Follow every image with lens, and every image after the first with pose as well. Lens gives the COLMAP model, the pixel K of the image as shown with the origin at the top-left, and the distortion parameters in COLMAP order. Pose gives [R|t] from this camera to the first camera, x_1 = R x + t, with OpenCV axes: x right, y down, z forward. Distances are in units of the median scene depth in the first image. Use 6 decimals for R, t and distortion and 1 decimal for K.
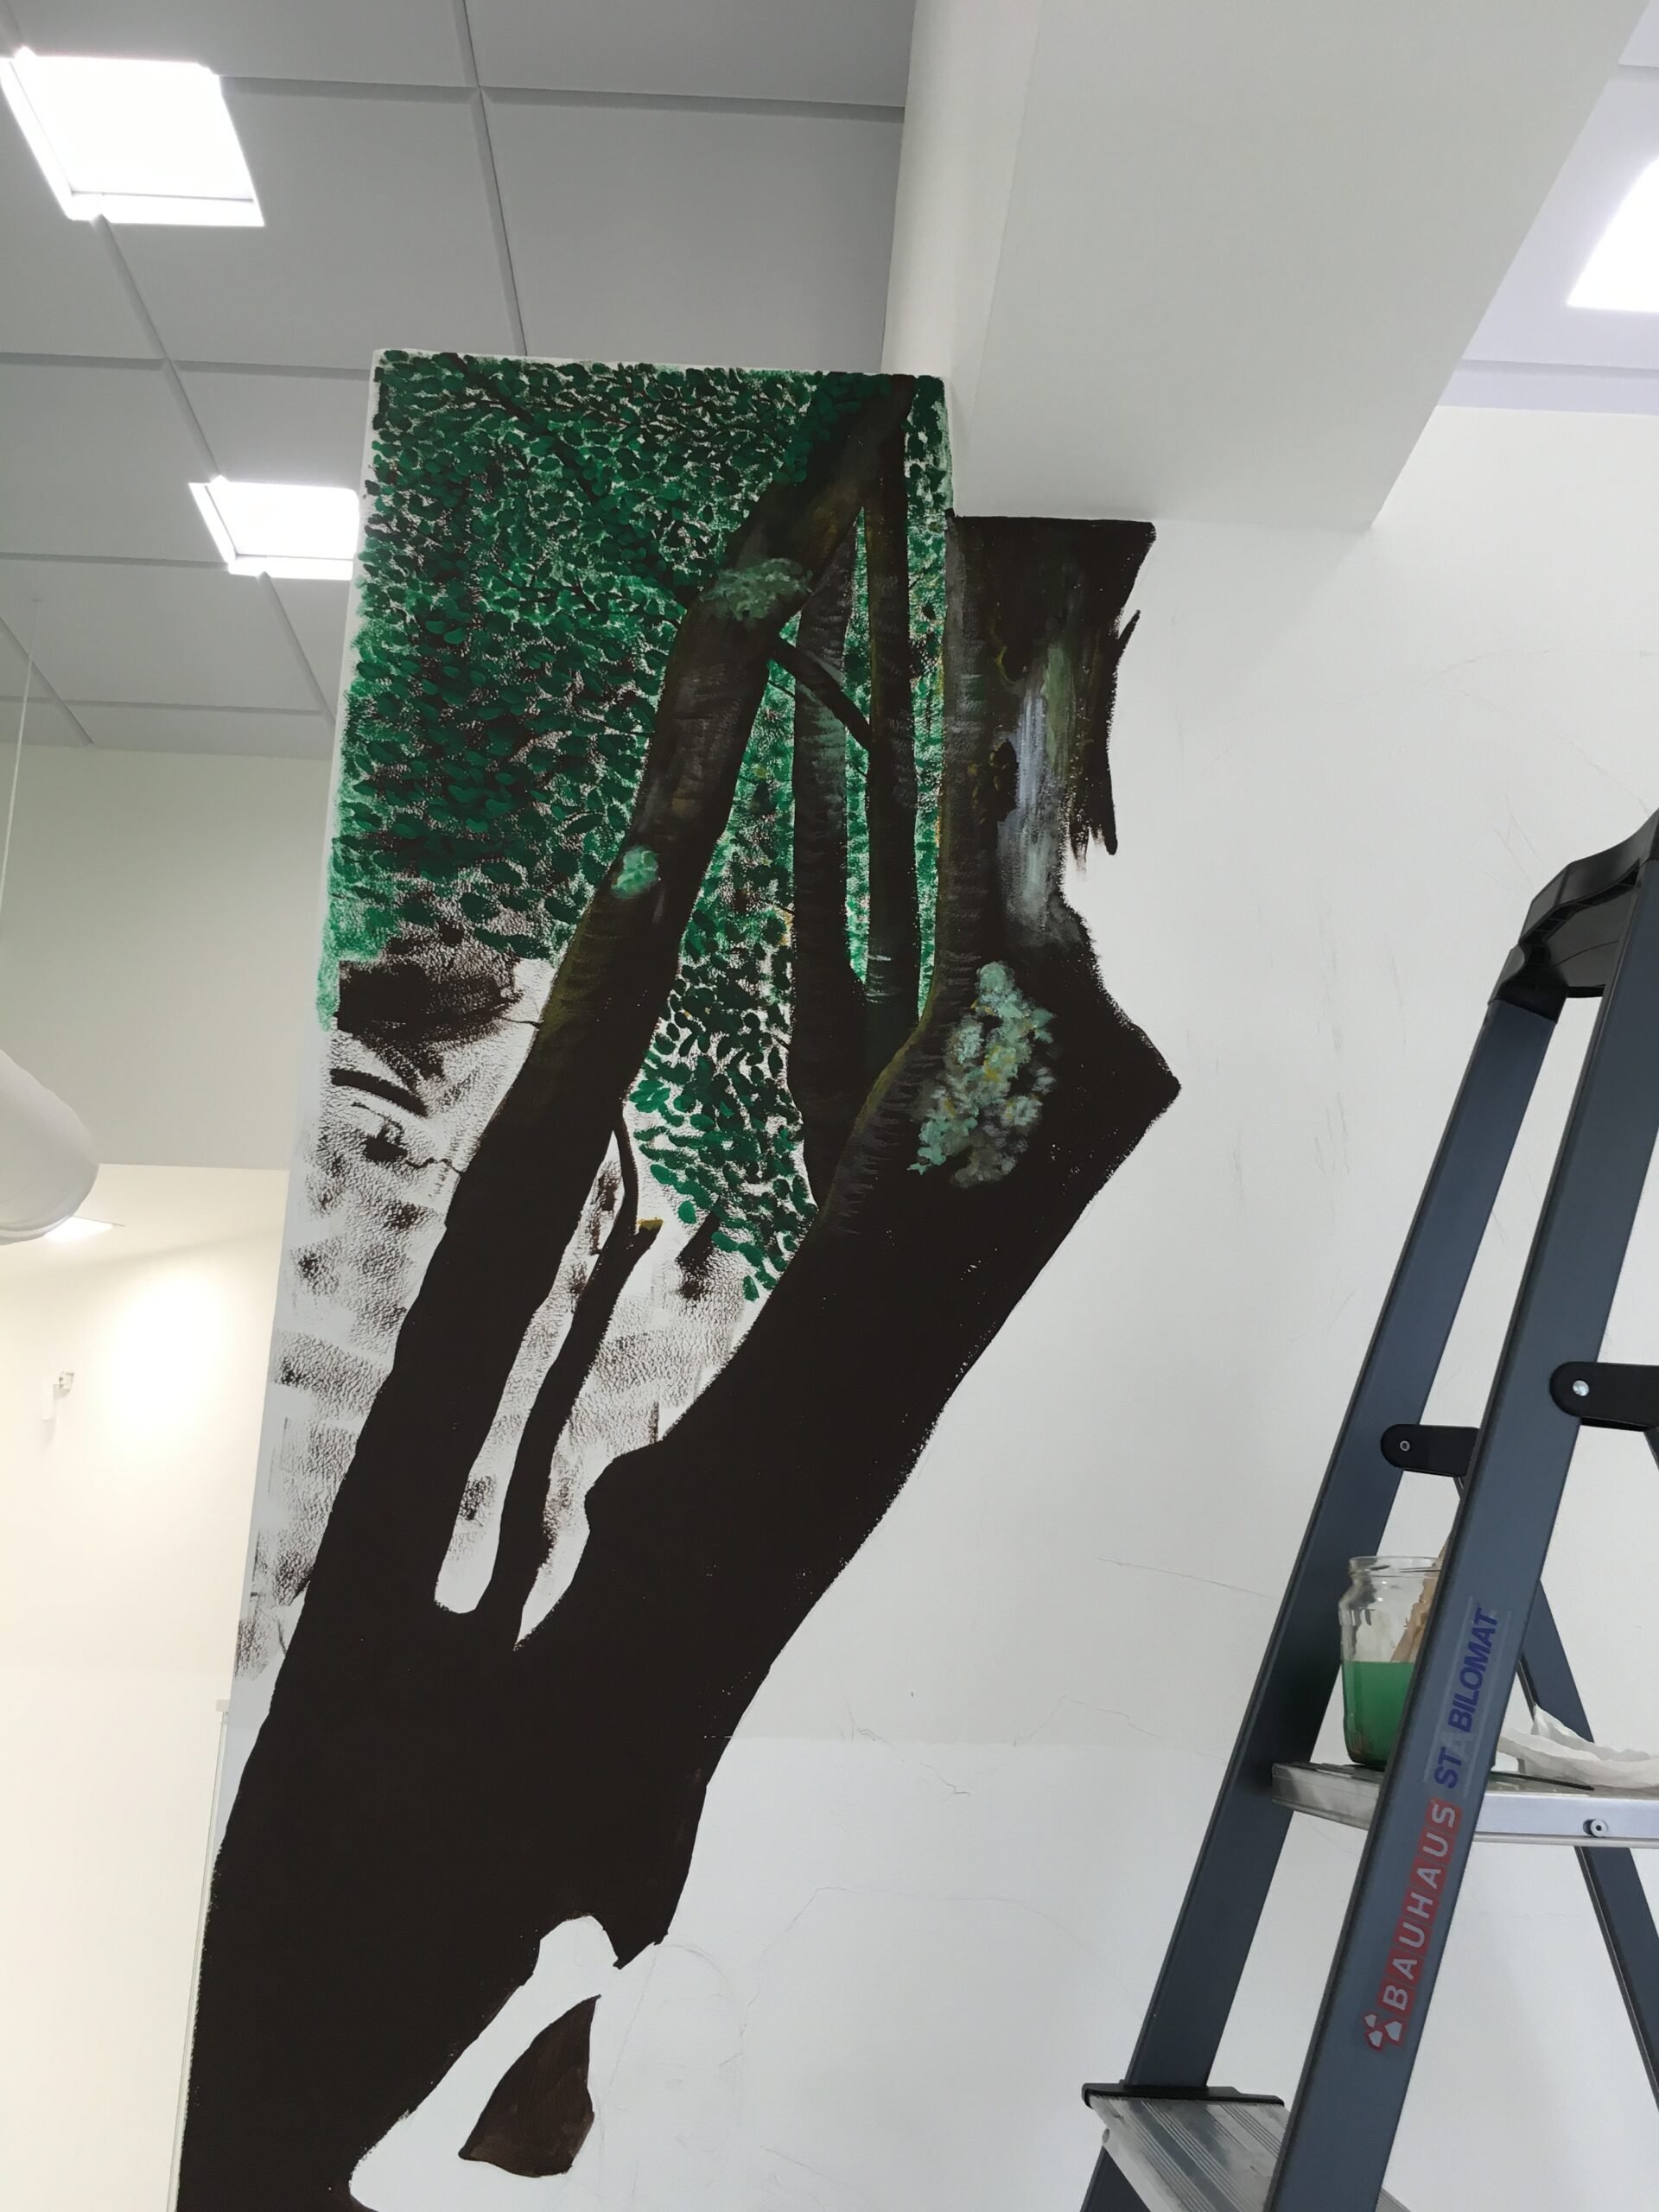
lens RADIAL K [[1886.2, 0, 839.4], [0, 1886.2, 1106.5], [0, 0, 1]] dist [0.071495, -0.103228]
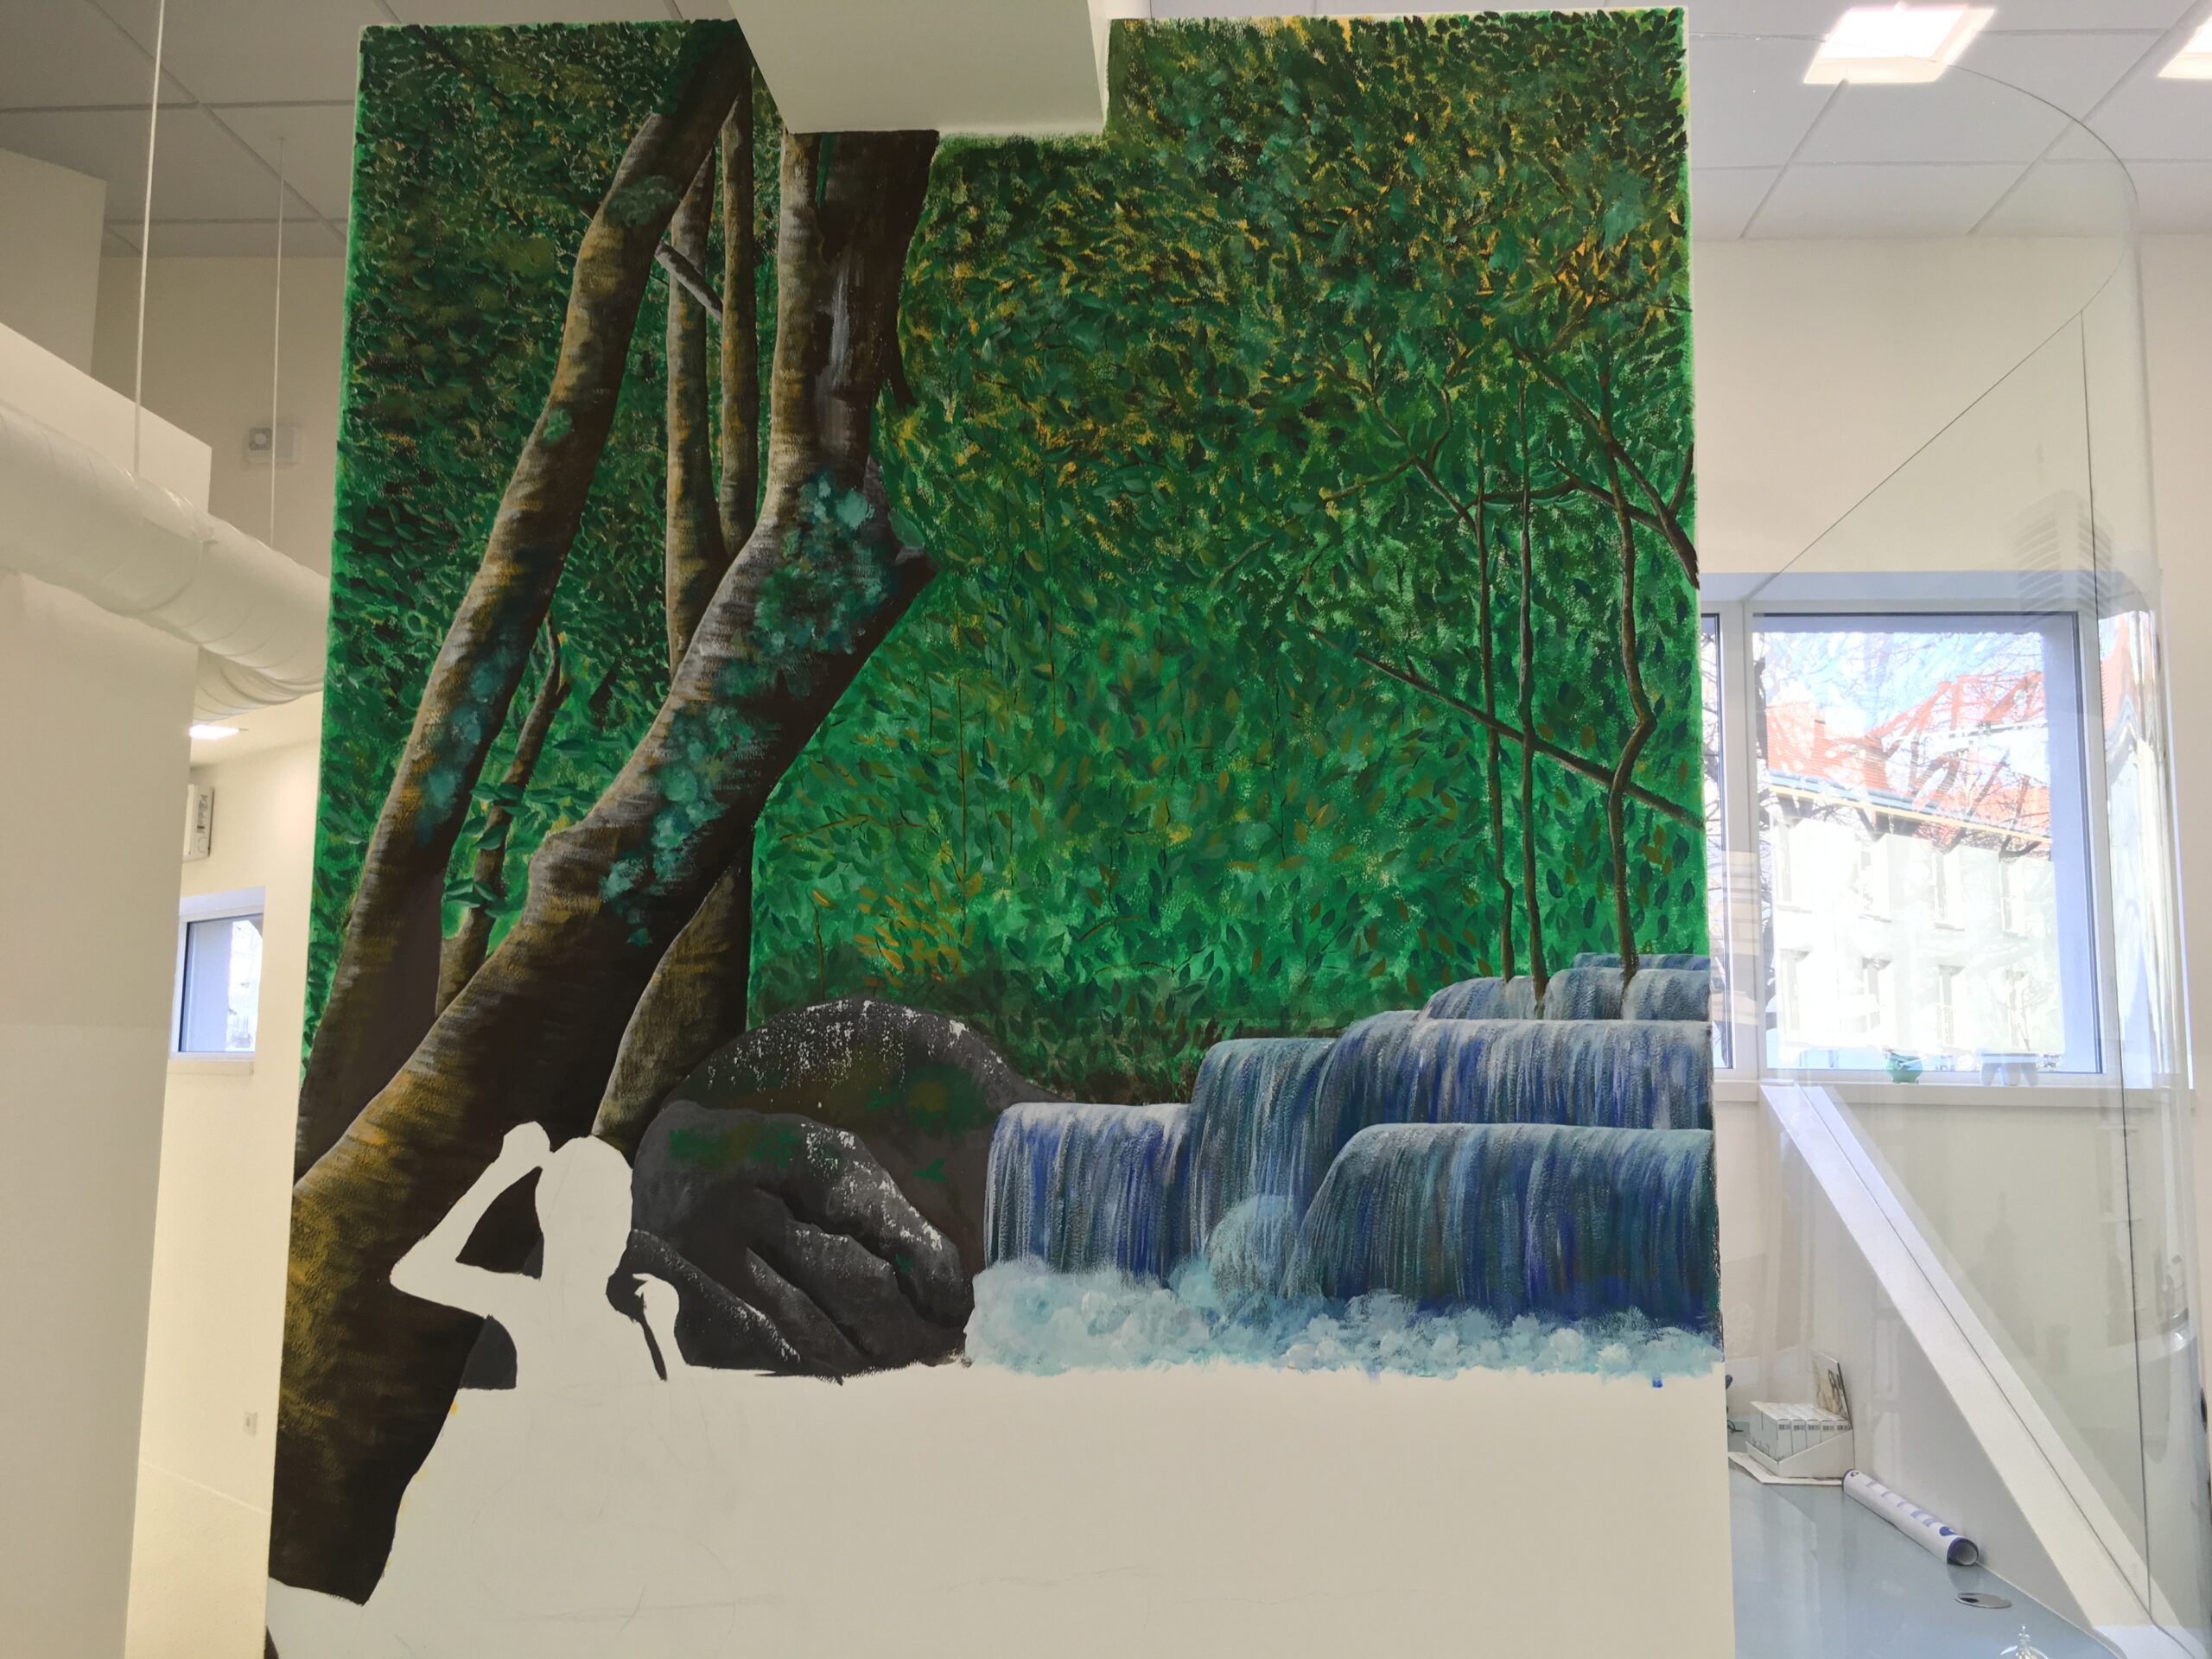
lens RADIAL K [[1886.2, 0, 1112.2], [0, 1886.2, 834.1], [0, 0, 1]] dist [0.071495, -0.103228]
pose [[0.995552, -0.025761, -0.090618, 0.435163], [0.040460, 0.985576, 0.164324, -0.042238], [0.085078, -0.167259, 0.982235, -0.407238]]
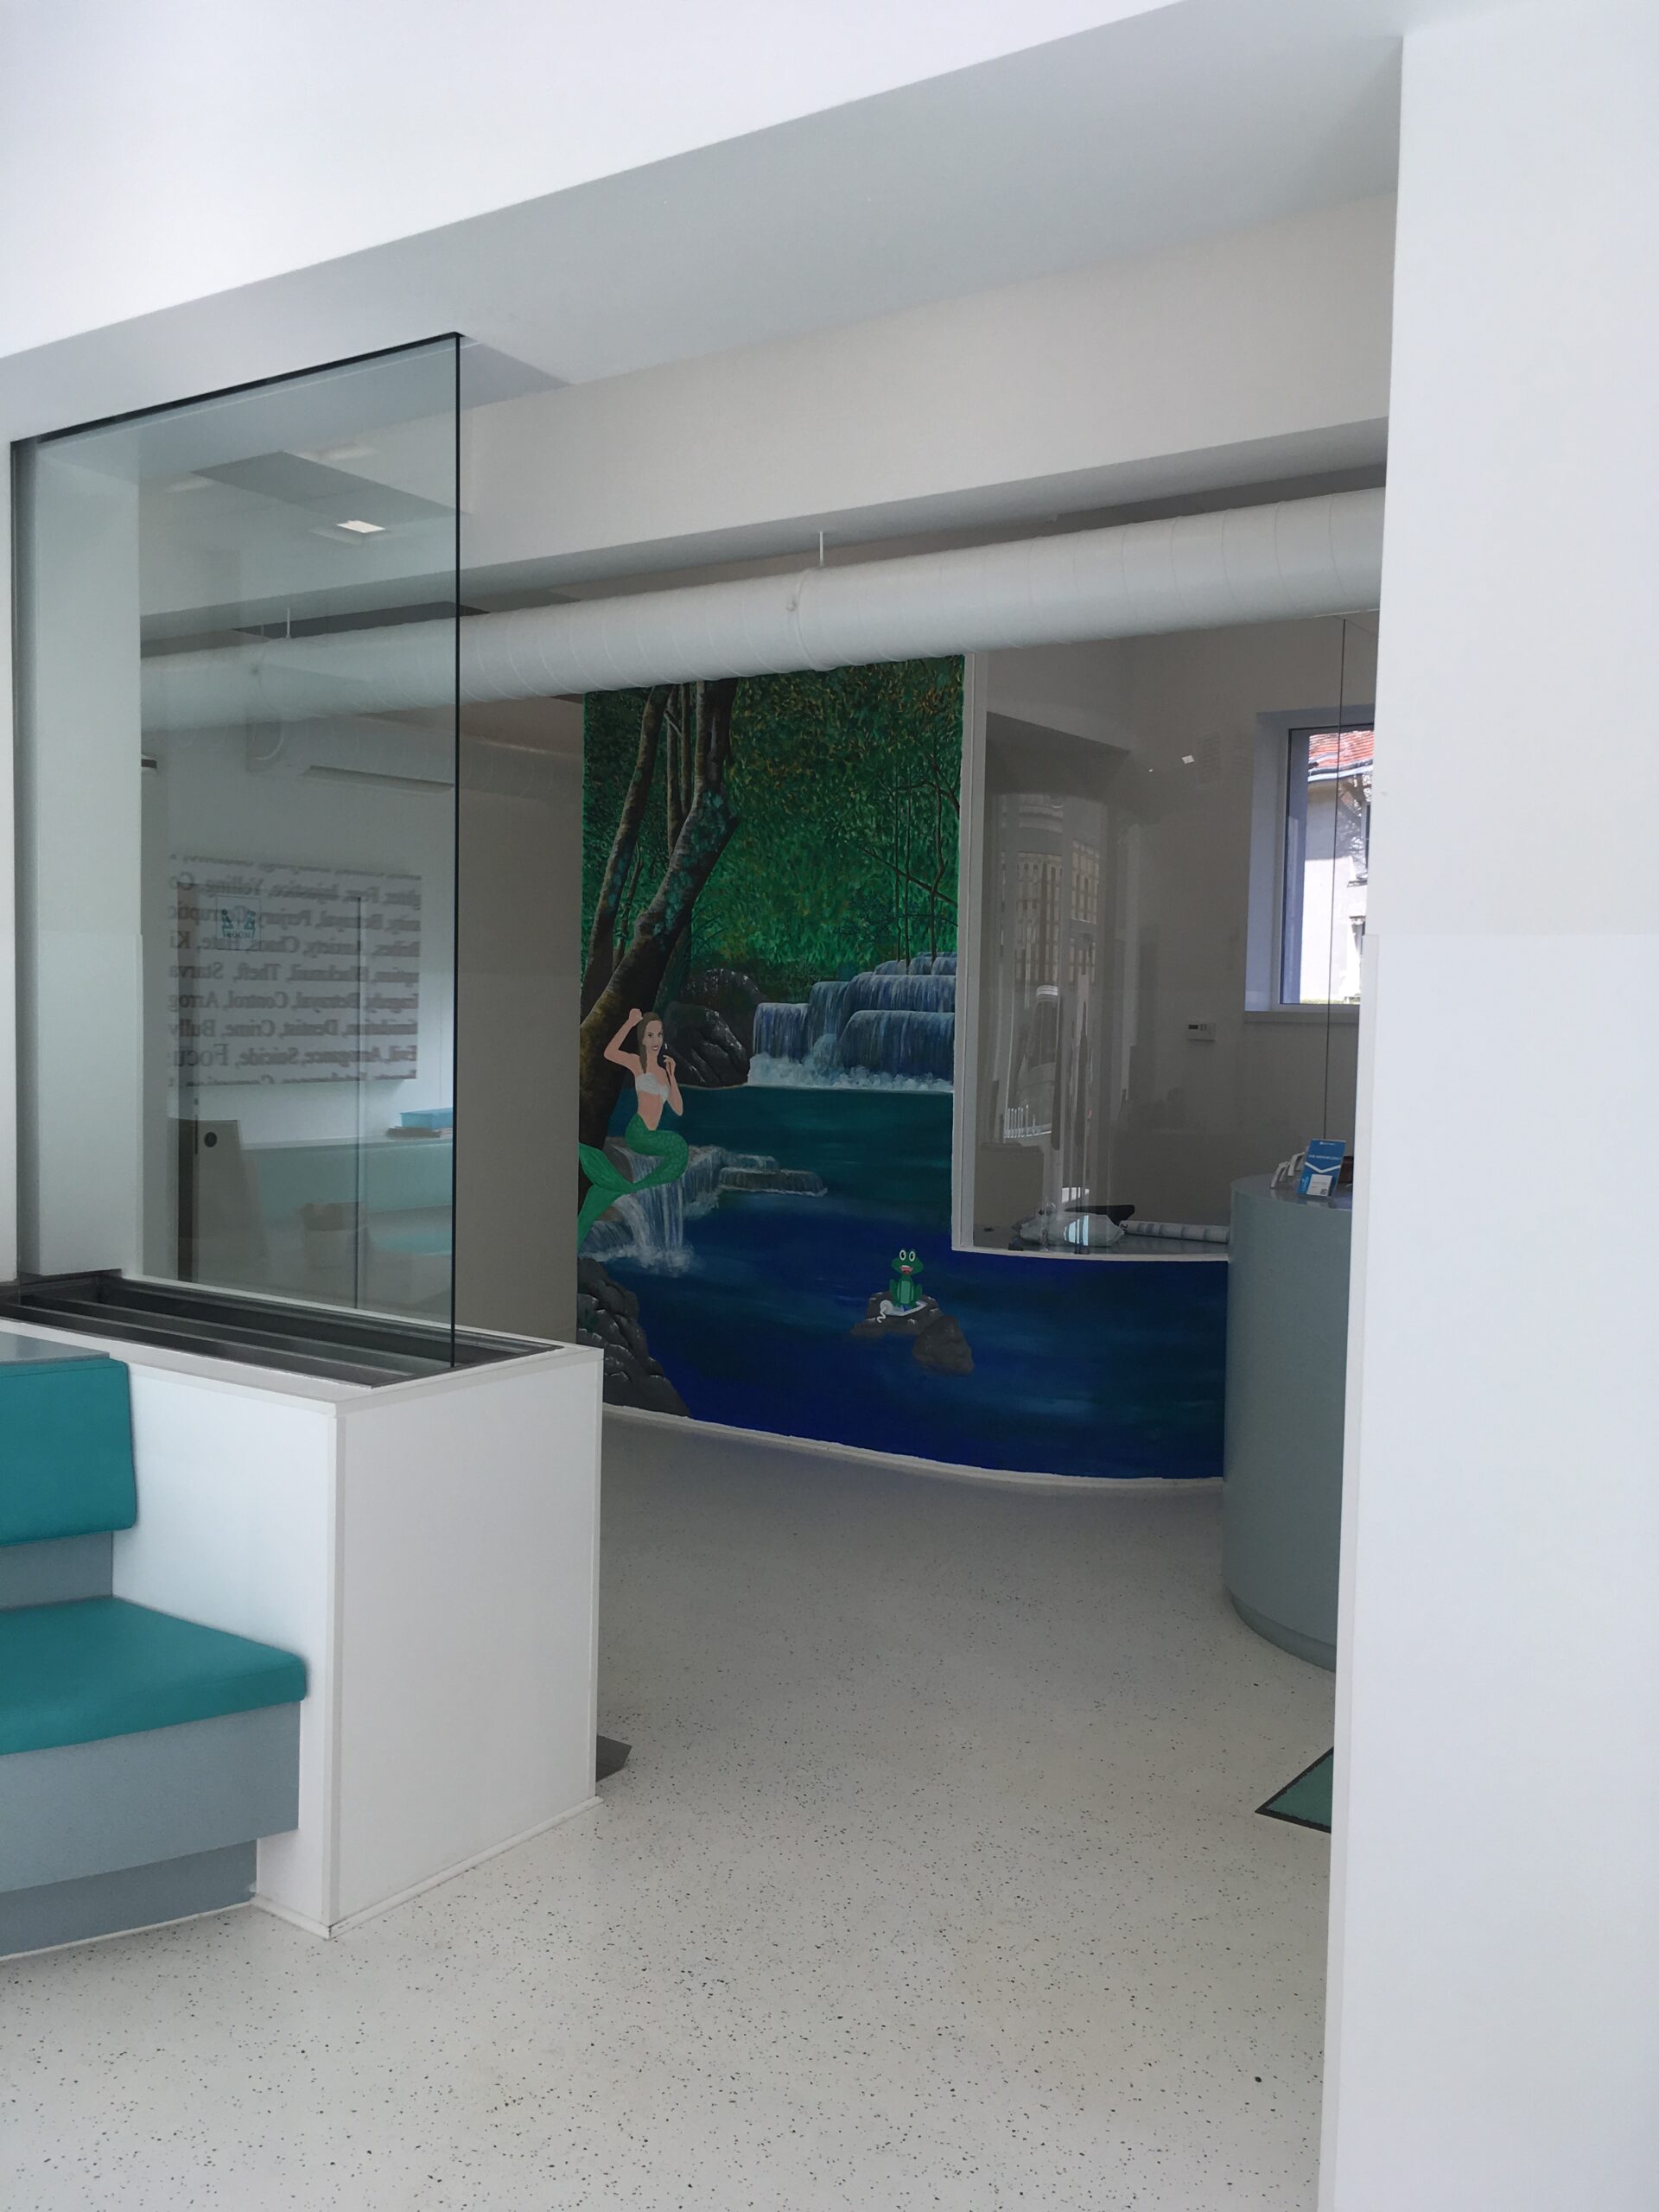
lens RADIAL K [[1886.2, 0, 819.7], [0, 1886.2, 1090.2], [0, 0, 1]] dist [0.071495, -0.103228]
pose [[0.798111, 0.019798, -0.602185, 2.829326], [0.172095, 0.950332, 0.259331, -0.494590], [0.577410, -0.310608, 0.755063, -2.203316]]
